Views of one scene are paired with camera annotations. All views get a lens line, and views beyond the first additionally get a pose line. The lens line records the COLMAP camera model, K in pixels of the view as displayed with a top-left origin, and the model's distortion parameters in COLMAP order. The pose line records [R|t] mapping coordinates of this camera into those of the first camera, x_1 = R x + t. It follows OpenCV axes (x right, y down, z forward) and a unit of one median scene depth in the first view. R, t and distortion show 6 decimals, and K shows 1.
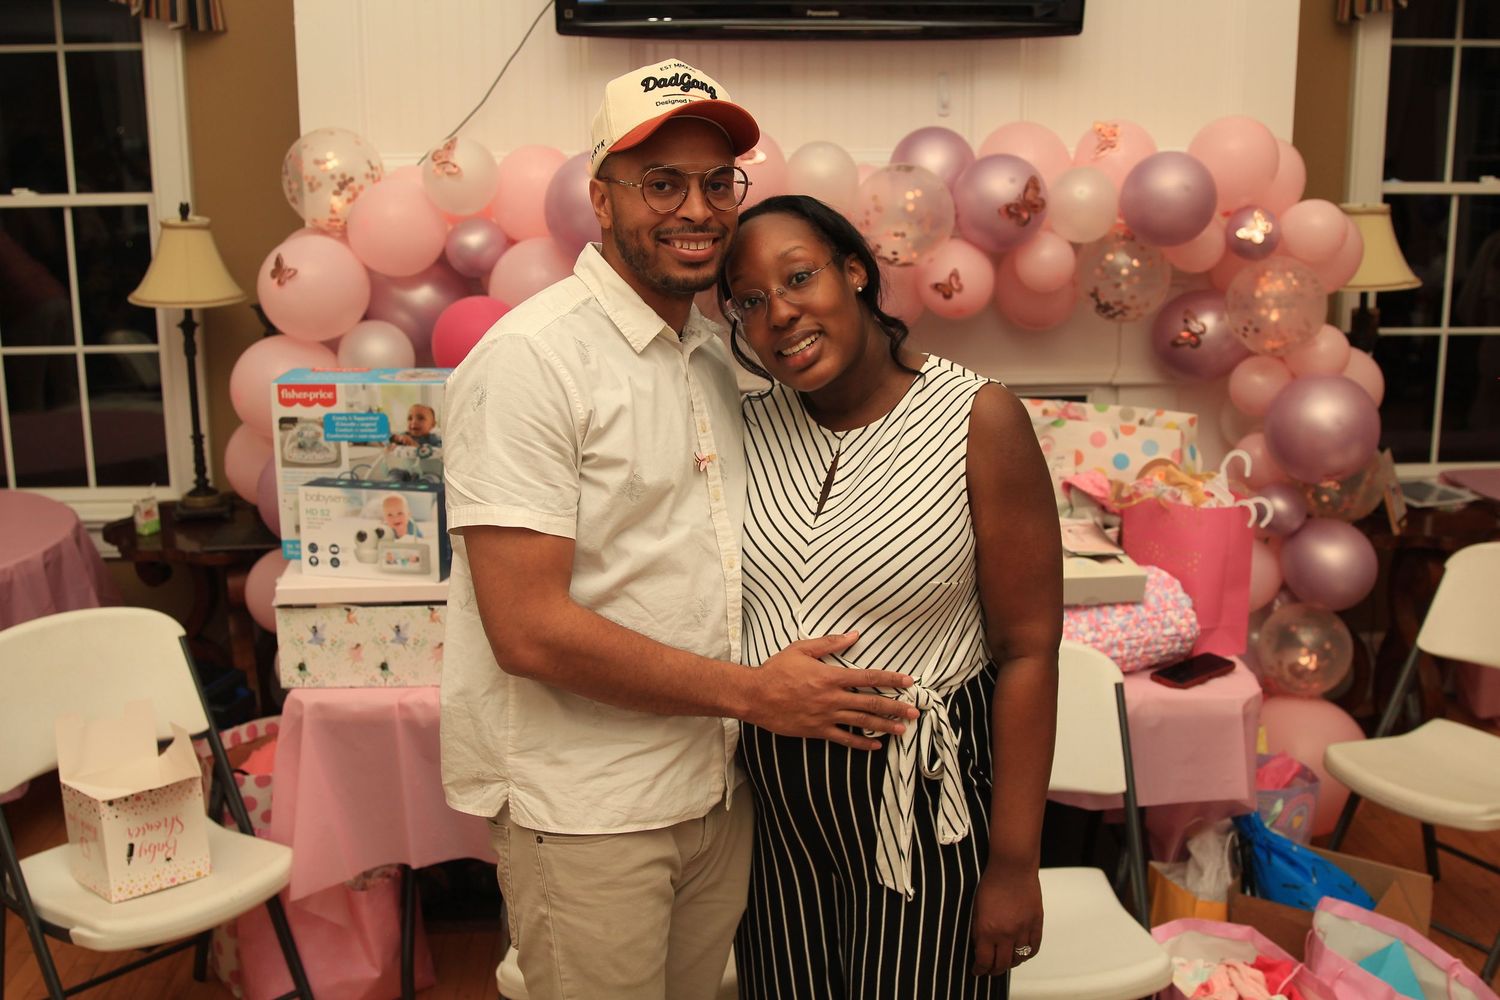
lens RADIAL K [[1634.0, 0, 757.0], [0, 1634.0, 500.5], [0, 0, 1]] dist [-0.083523, 0.000000]
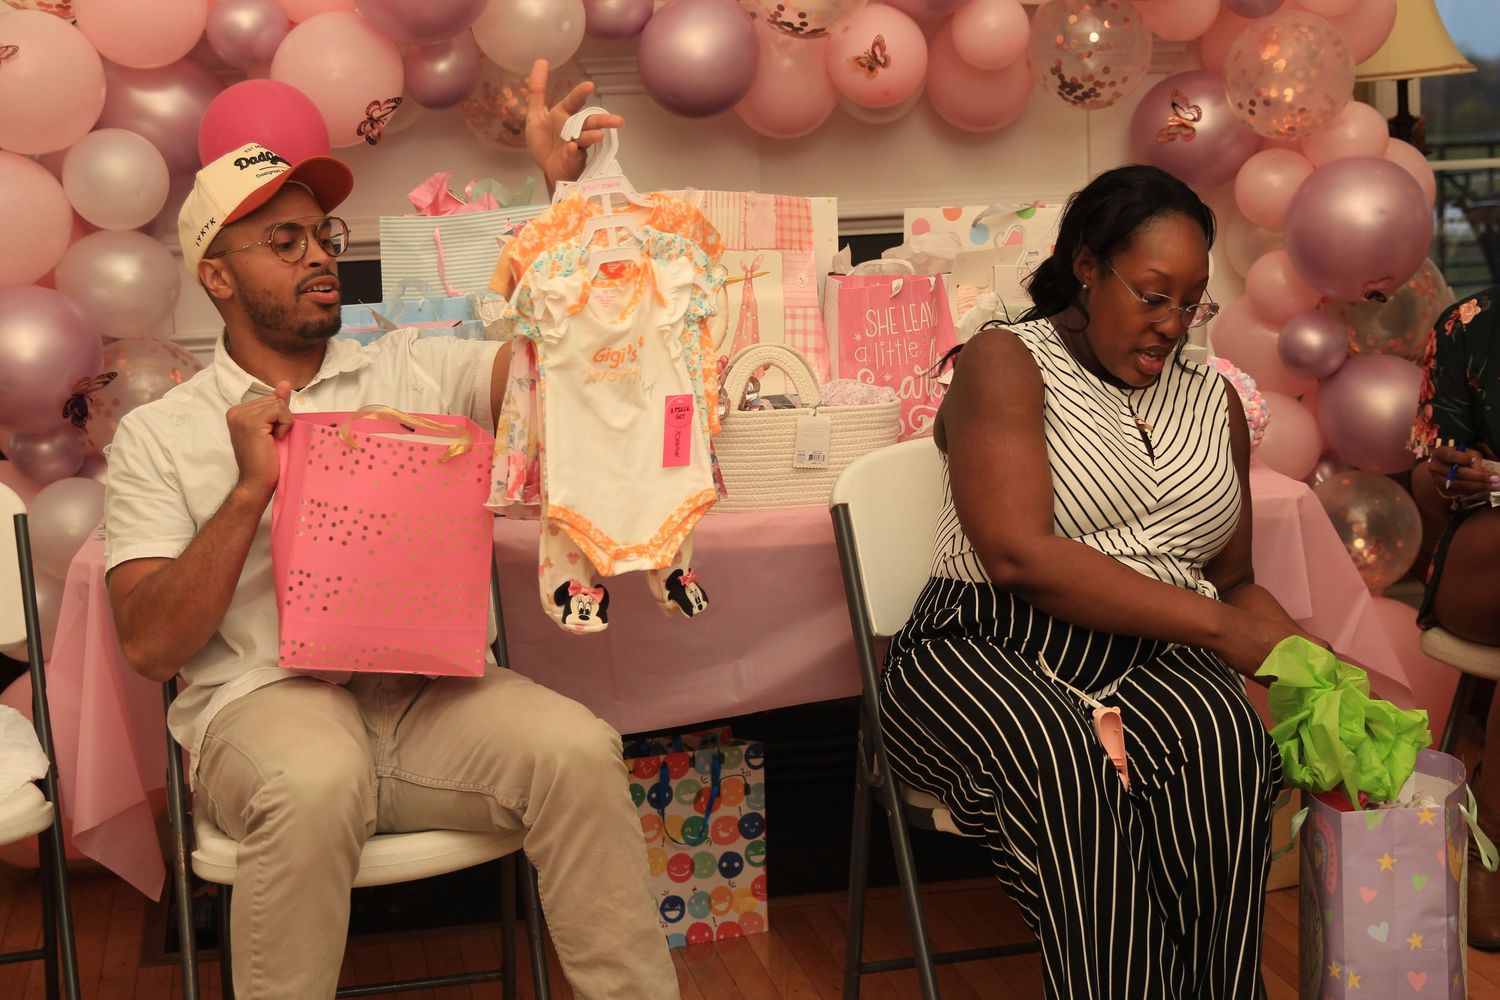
lens RADIAL K [[2776.7, 0, 757.0], [0, 2776.7, 499.4], [0, 0, 1]] dist [0.054856, 0.000000]
pose [[0.991219, -0.050469, 0.122220, -0.107802], [0.061708, 0.994029, -0.089993, 0.190476], [-0.116948, 0.096745, 0.988415, -0.275914]]
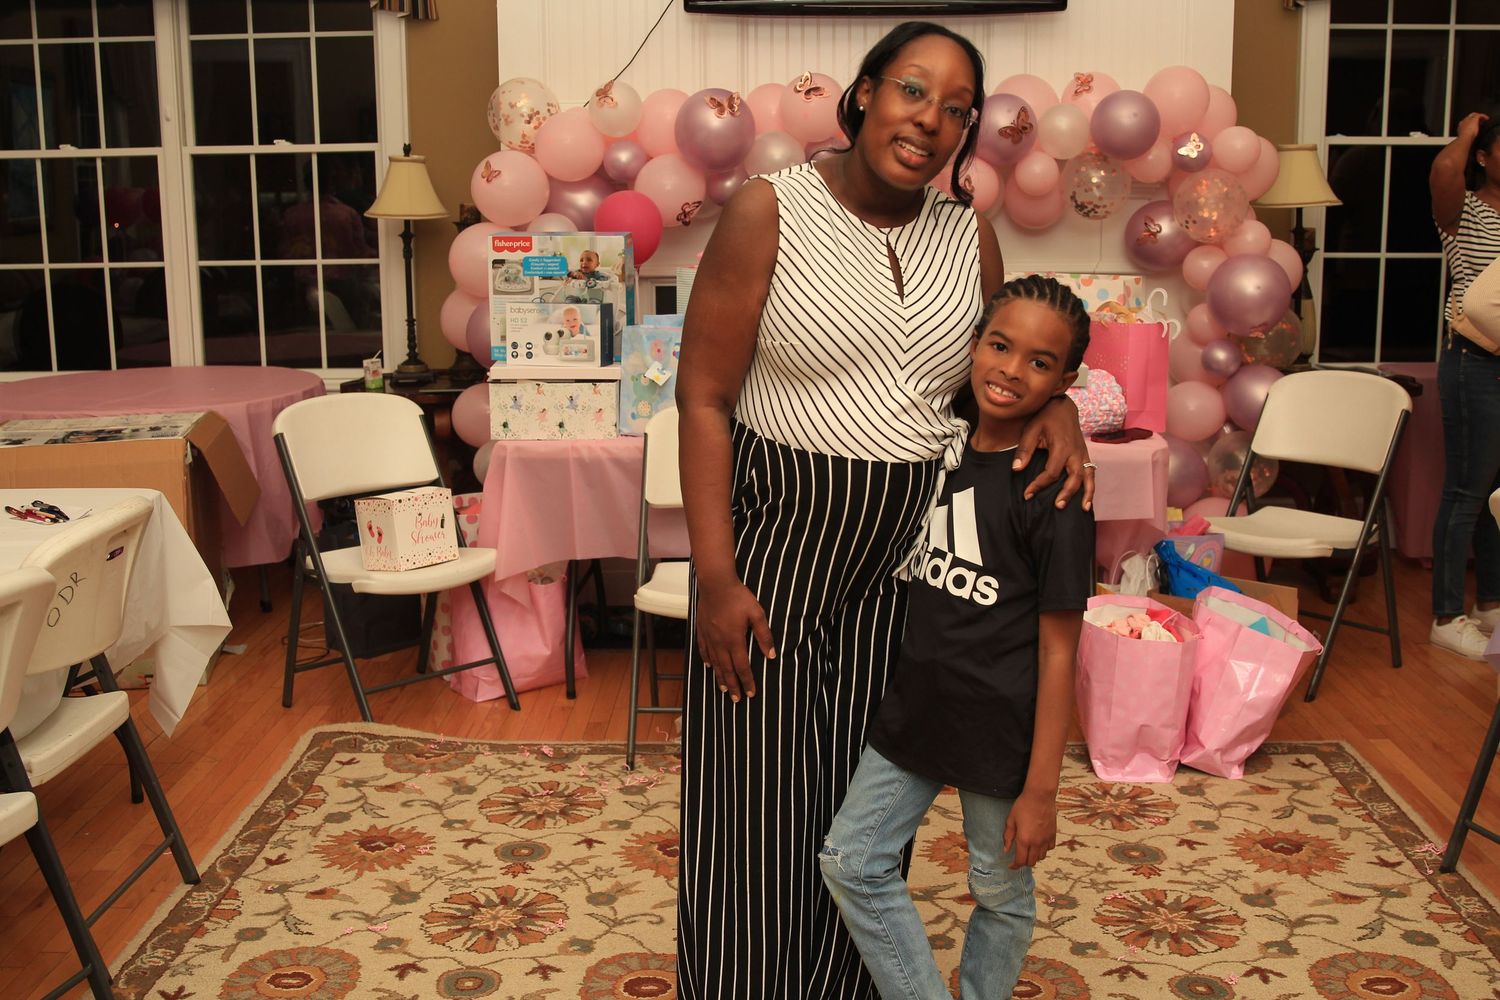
lens RADIAL K [[1634.0, 0, 750.9], [0, 1634.0, 500.7], [0, 0, 1]] dist [-0.083523, 0.000000]
pose [[0.997252, 0.012092, -0.073087, 0.041156], [-0.014540, 0.999348, -0.033056, 0.180981], [0.072640, 0.034028, 0.996778, -0.377769]]
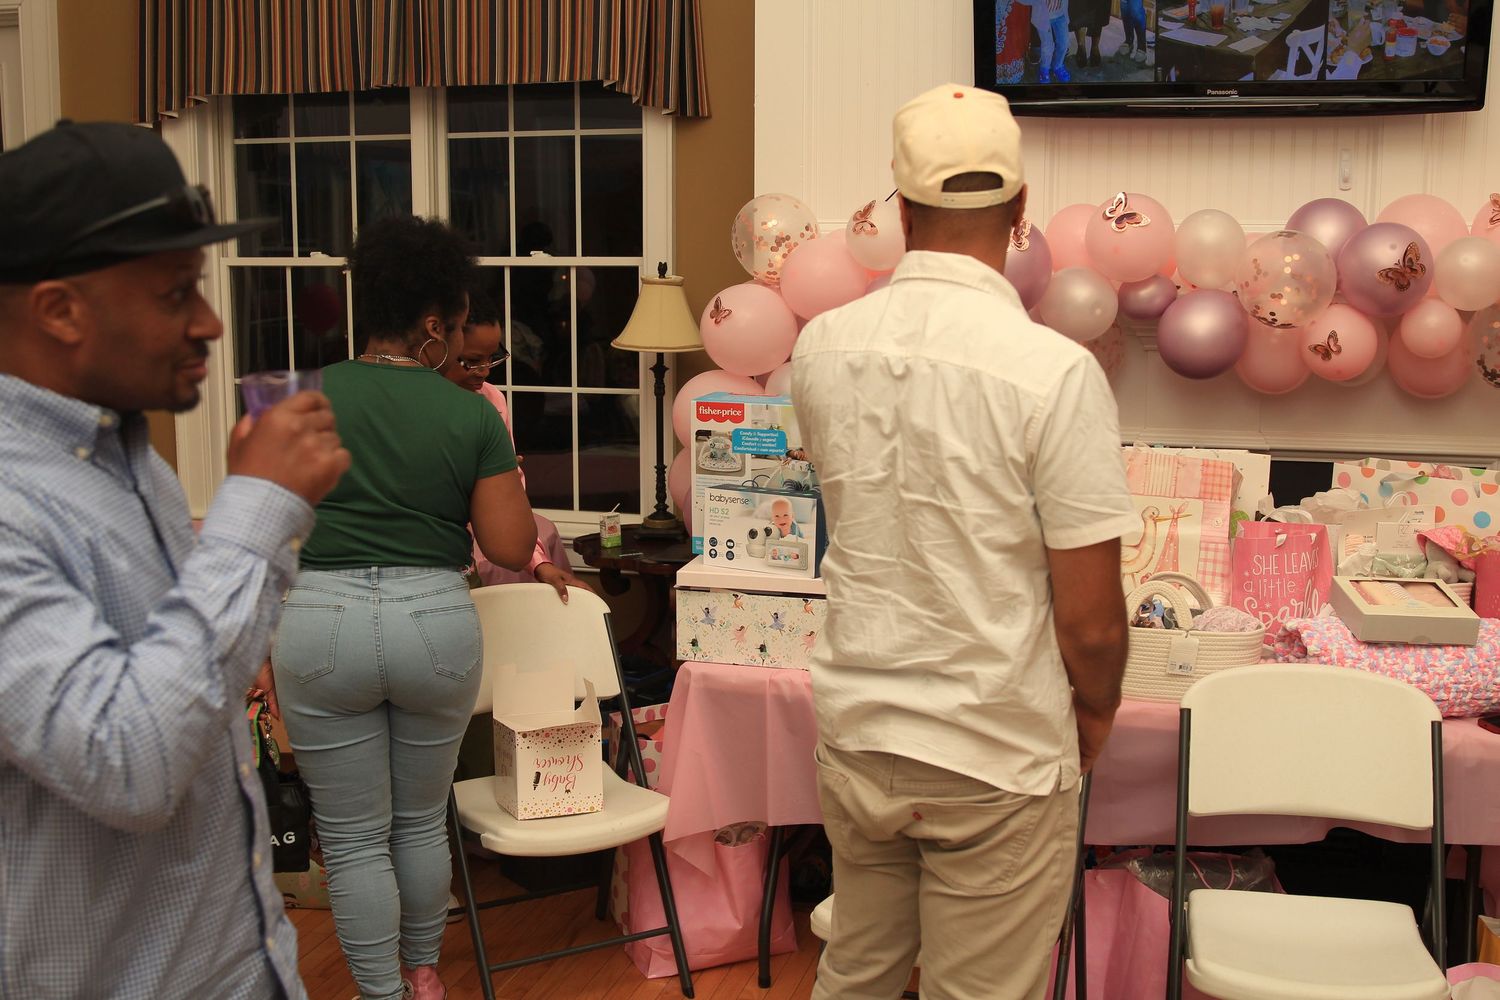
lens RADIAL K [[1634.0, 0, 762.3], [0, 1634.0, 509.7], [0, 0, 1]] dist [-0.083523, 0.000000]
pose [[0.946471, 0.059899, -0.317183, 0.108943], [-0.080394, 0.995410, -0.051915, 0.054008], [0.312618, 0.074635, 0.946942, -0.082716]]
